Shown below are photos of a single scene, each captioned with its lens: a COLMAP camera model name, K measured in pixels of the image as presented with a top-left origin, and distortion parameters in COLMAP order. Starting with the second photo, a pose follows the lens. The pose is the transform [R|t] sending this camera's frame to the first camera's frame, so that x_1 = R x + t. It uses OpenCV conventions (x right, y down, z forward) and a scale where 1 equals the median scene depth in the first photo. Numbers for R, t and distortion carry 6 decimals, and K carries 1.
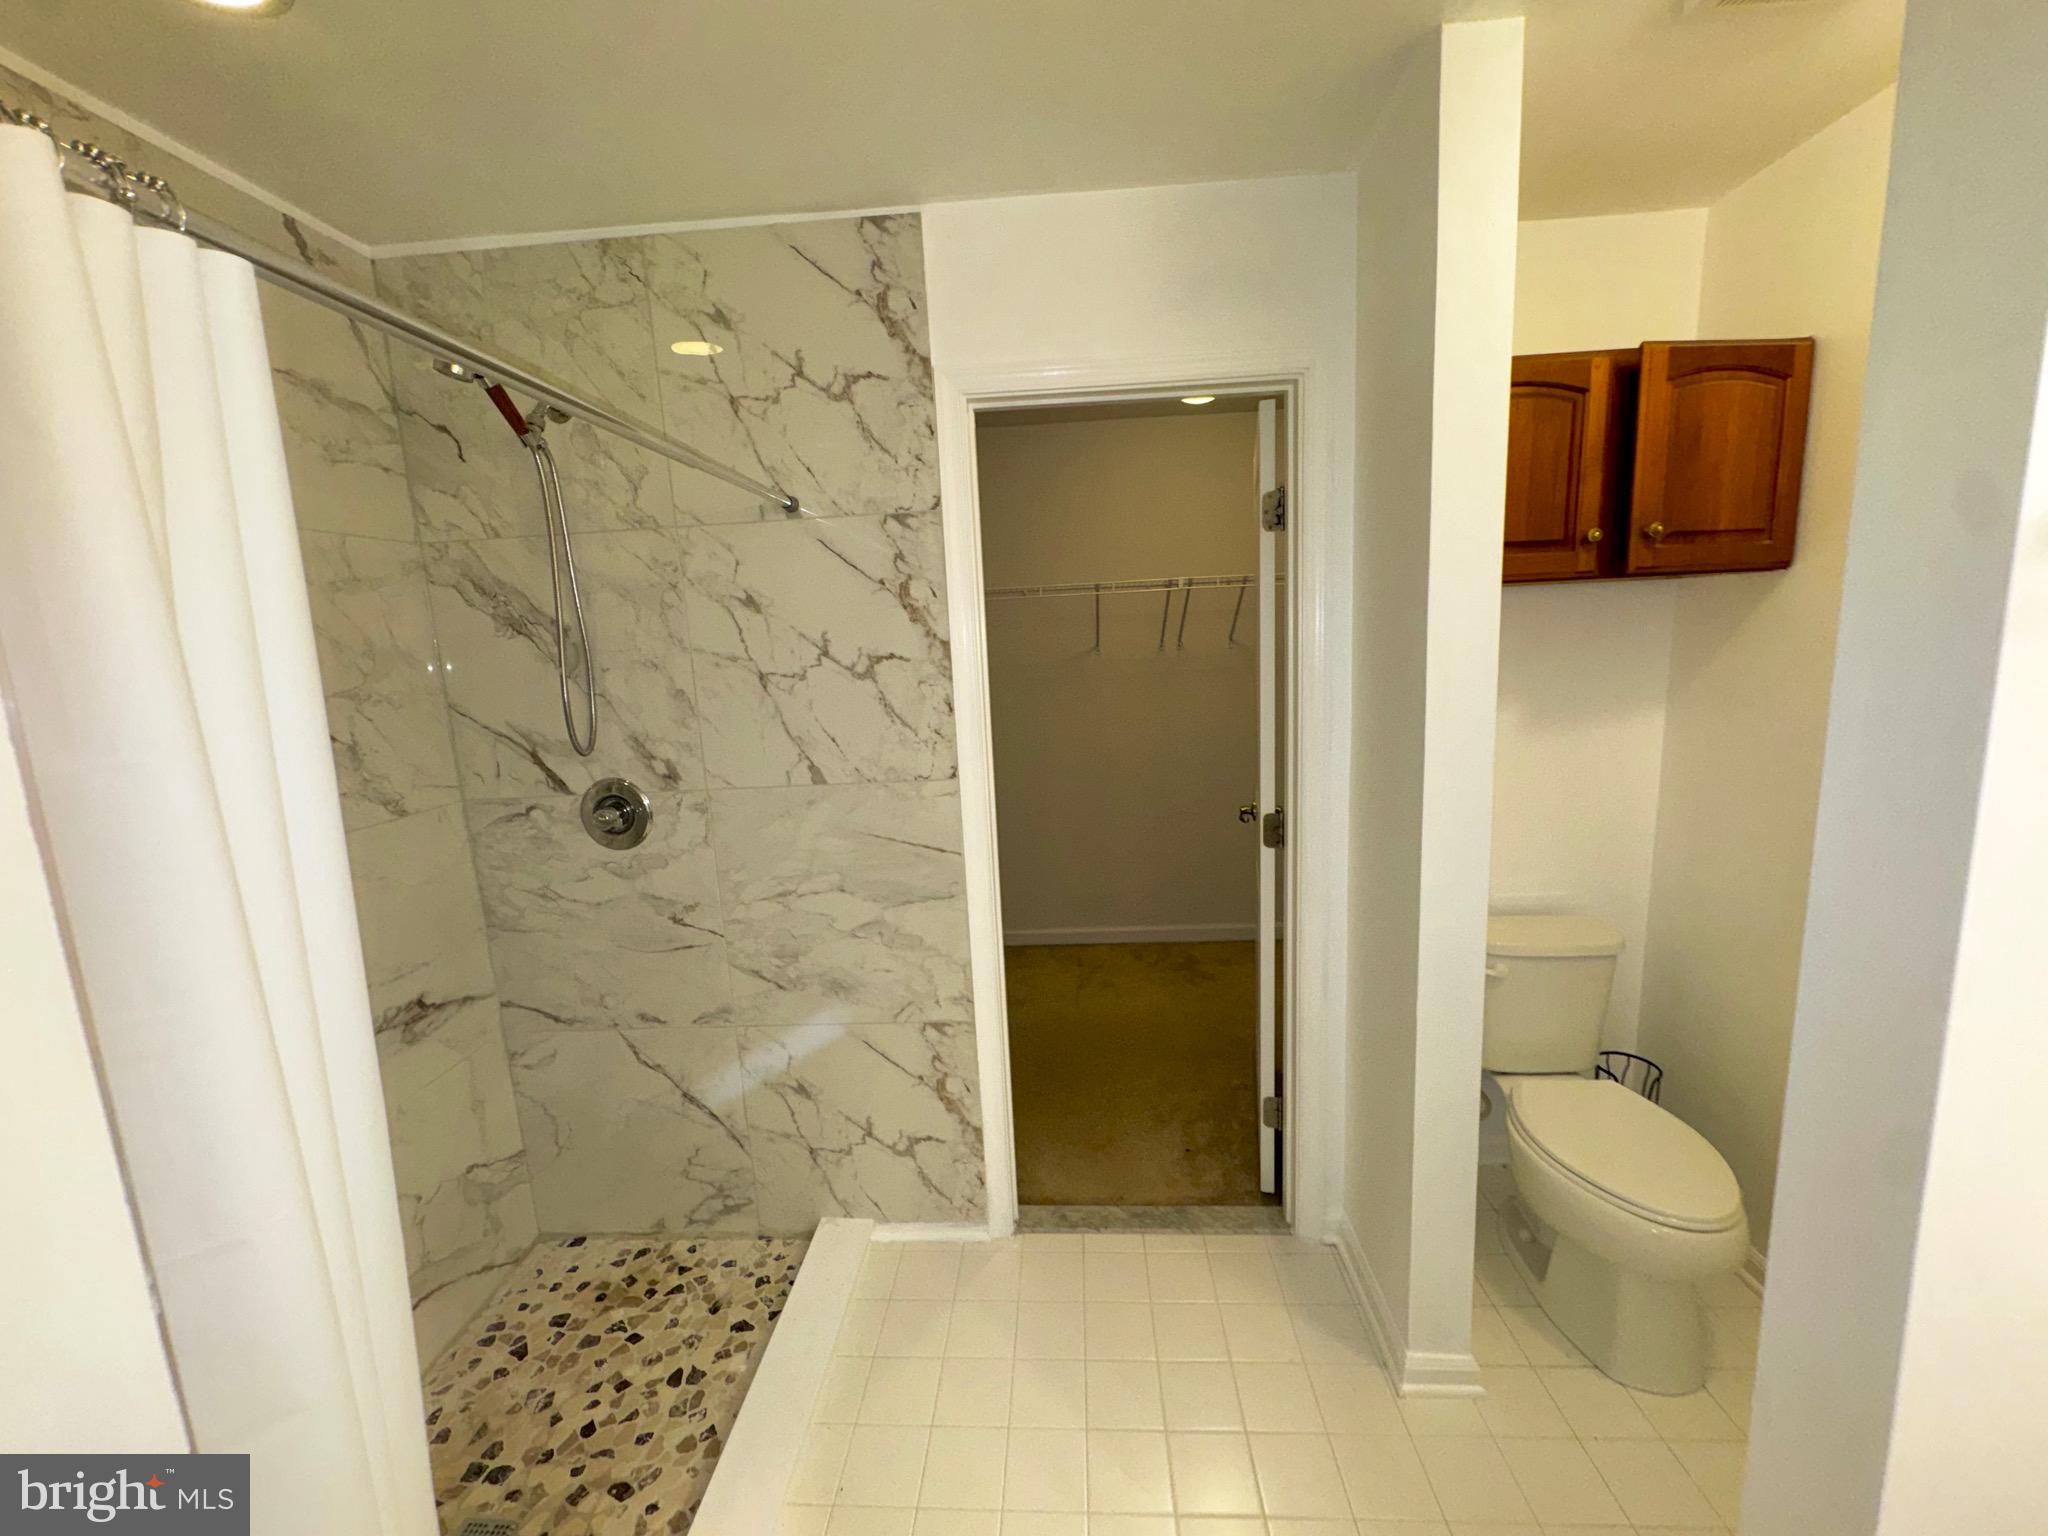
lens RADIAL K [[822.7, 0, 1024.3], [0, 822.7, 764.7], [0, 0, 1]] dist [0.001043, 0.000578]
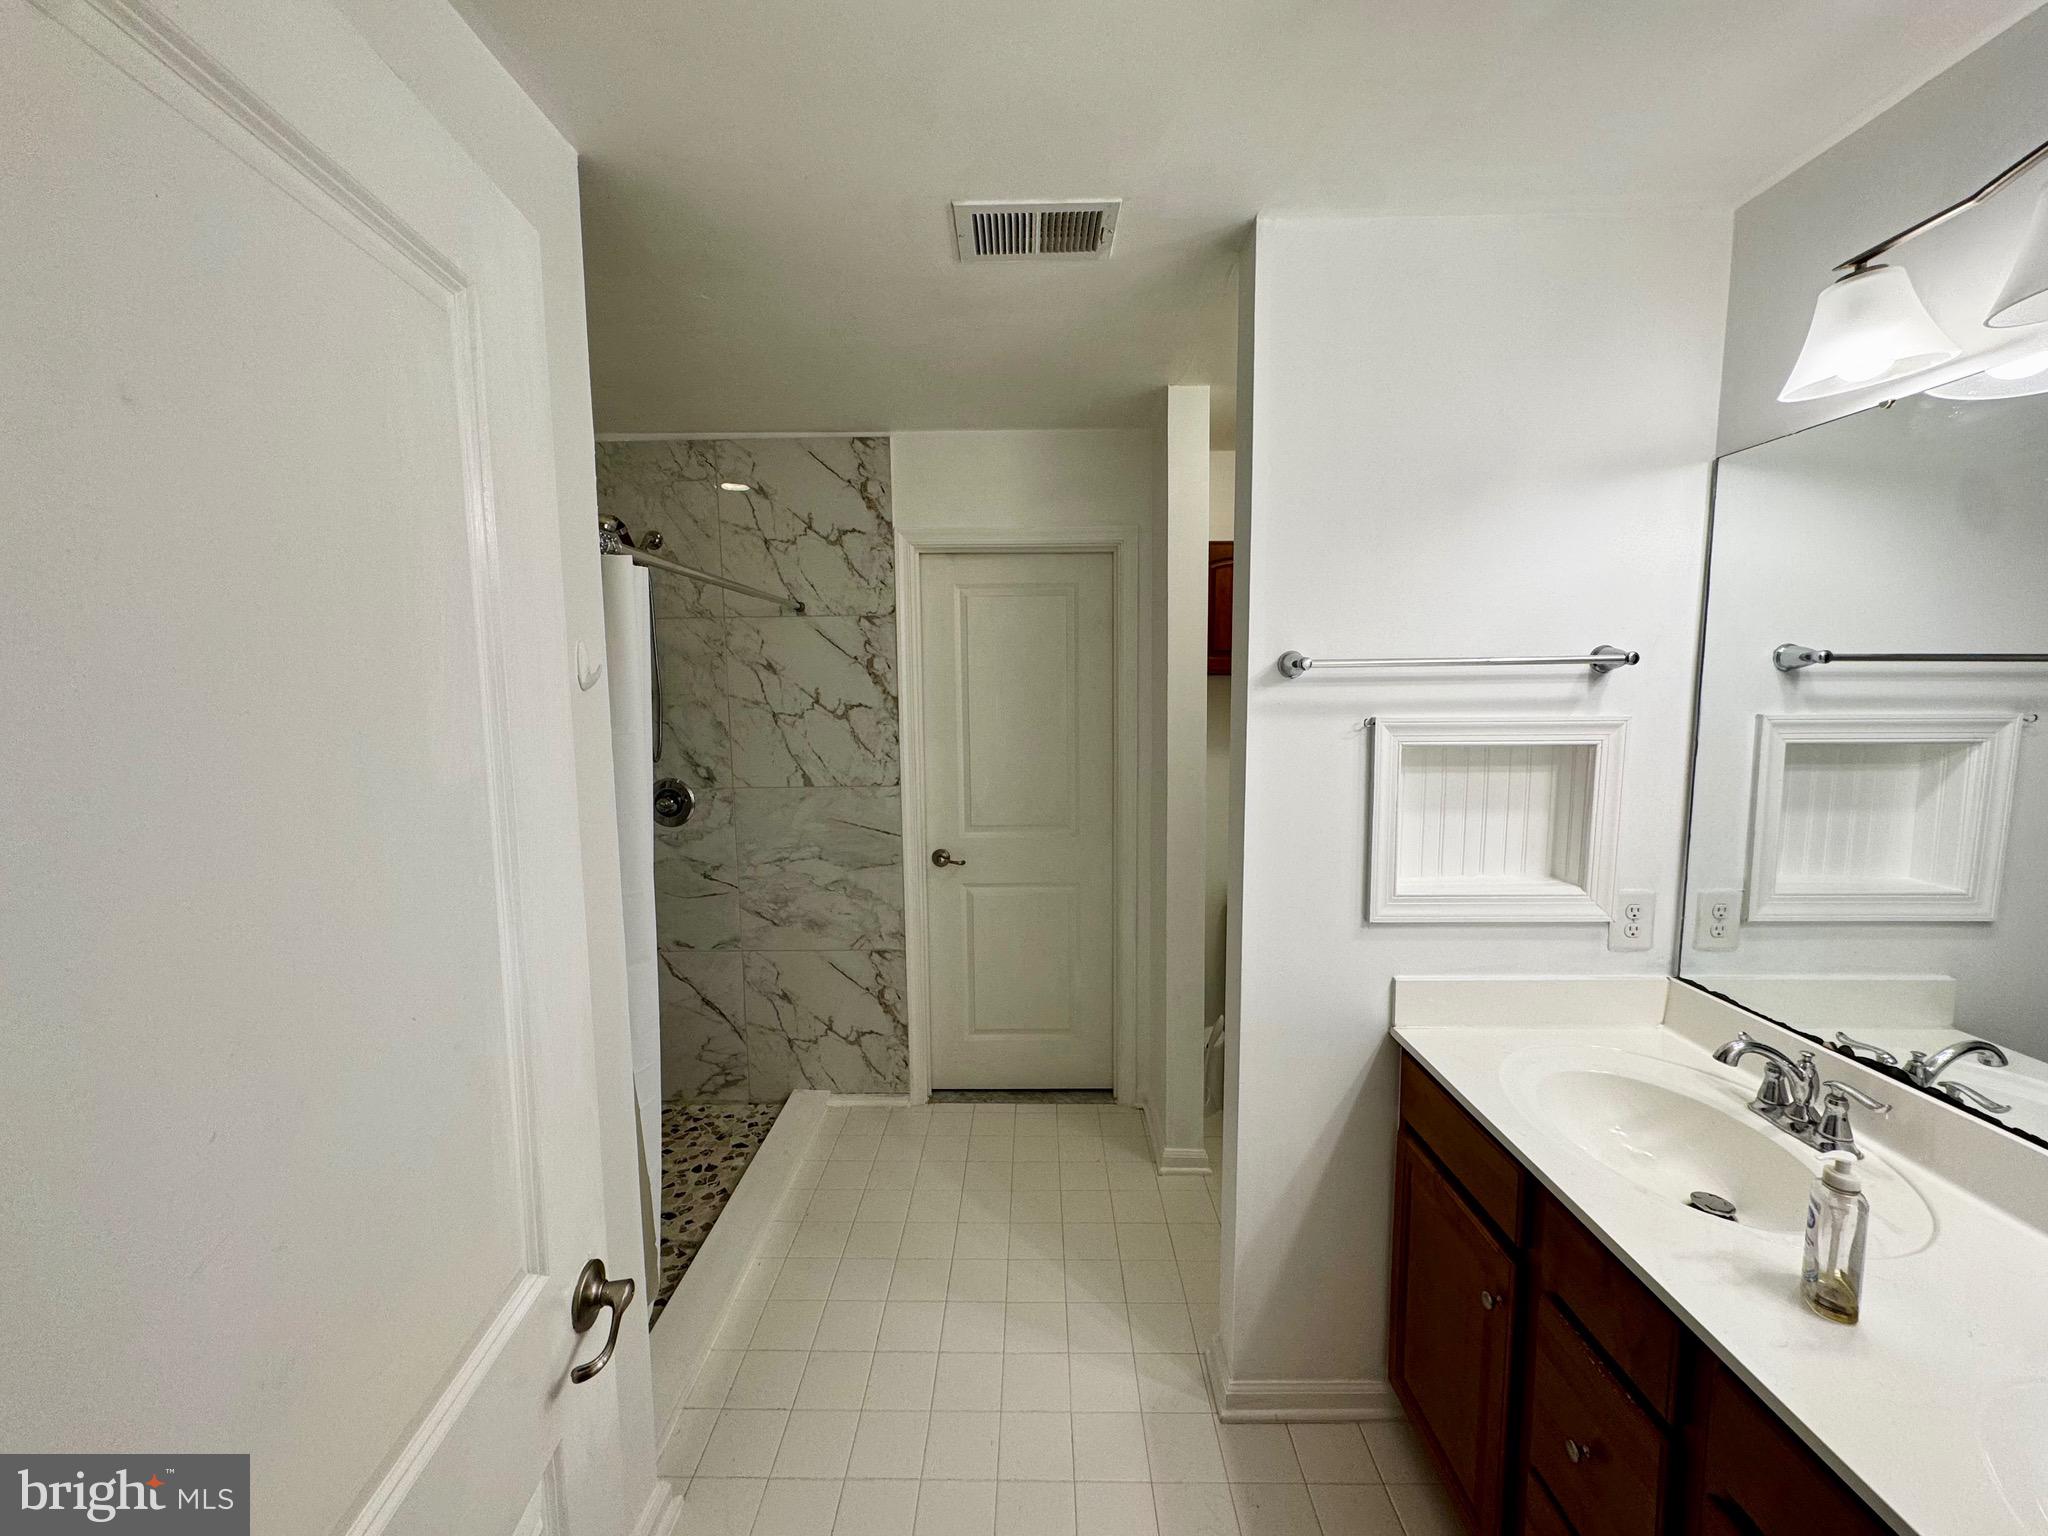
lens RADIAL K [[822.7, 0, 1024.3], [0, 822.7, 764.7], [0, 0, 1]] dist [0.001043, 0.000578]
pose [[0.998426, 0.033952, 0.044635, 0.082149], [-0.031158, 0.997598, -0.061872, 0.066408], [-0.046628, 0.060384, 0.997086, -0.552707]]
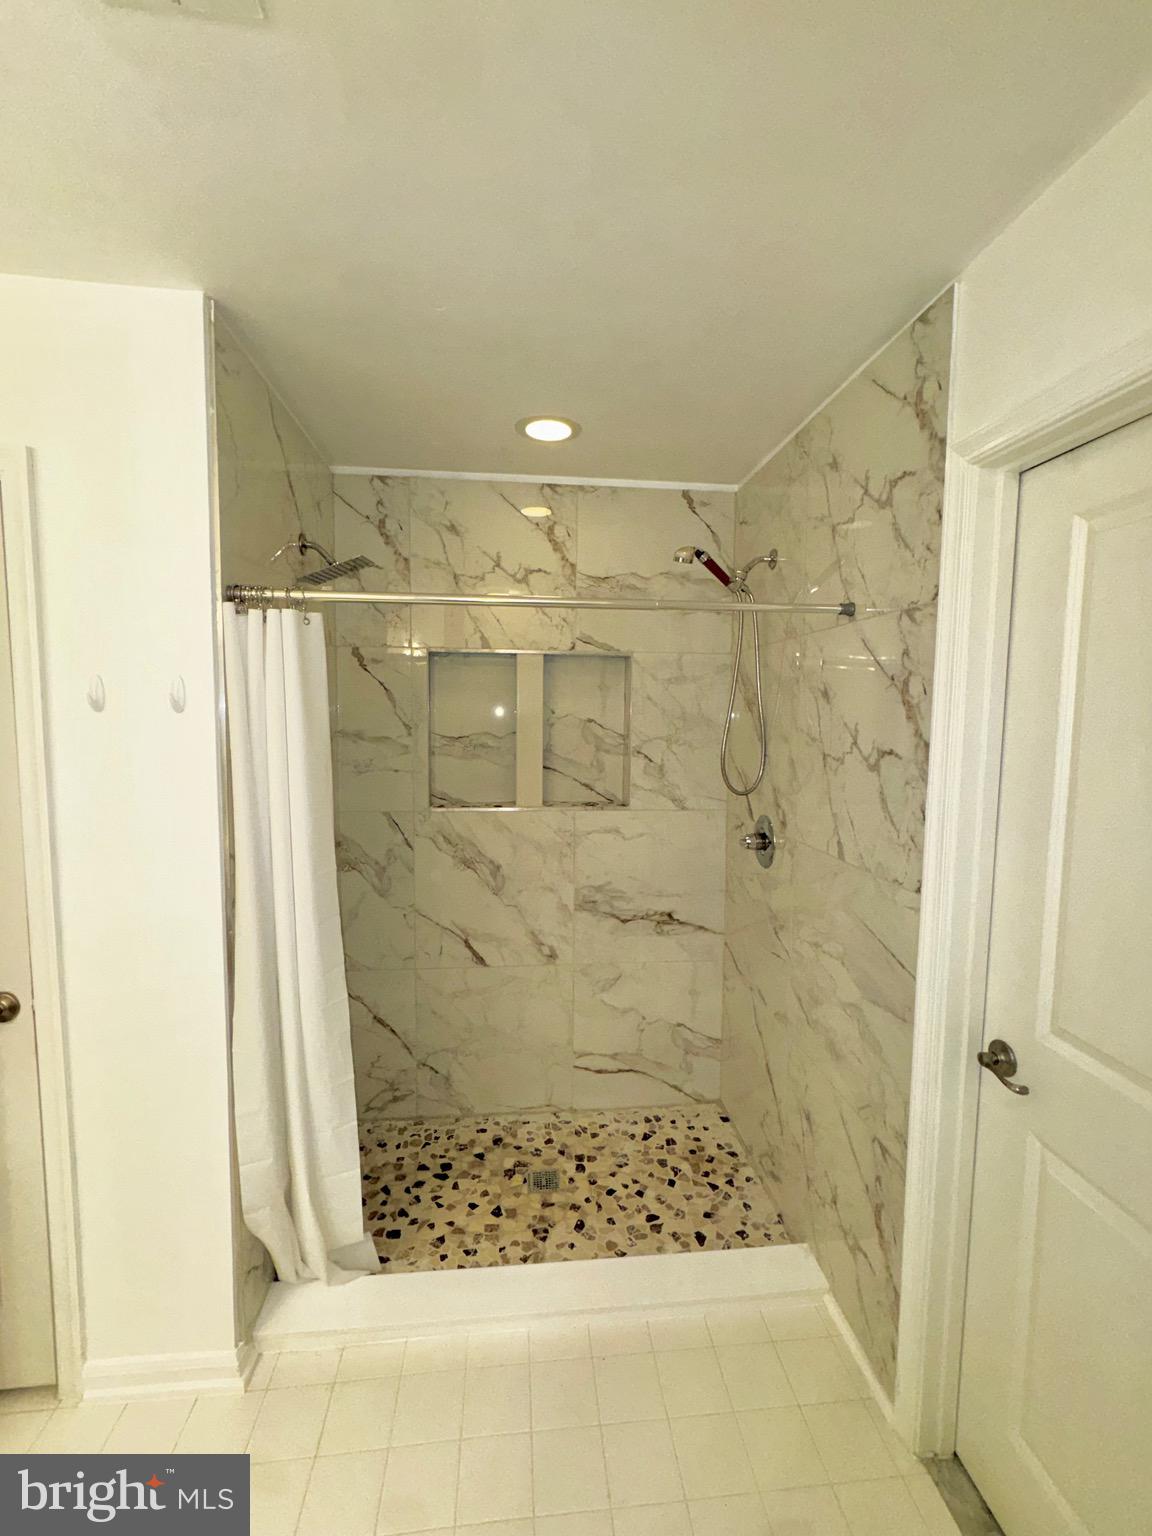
lens RADIAL K [[655.8, 0, 573.4], [0, 655.8, 765.0], [0, 0, 1]] dist [0.001661, 0.000286]
pose [[0.152534, 0.132878, -0.979325, 0.547805], [-0.177772, 0.978446, 0.105070, -0.131004], [0.972178, 0.158070, 0.172868, 0.494469]]
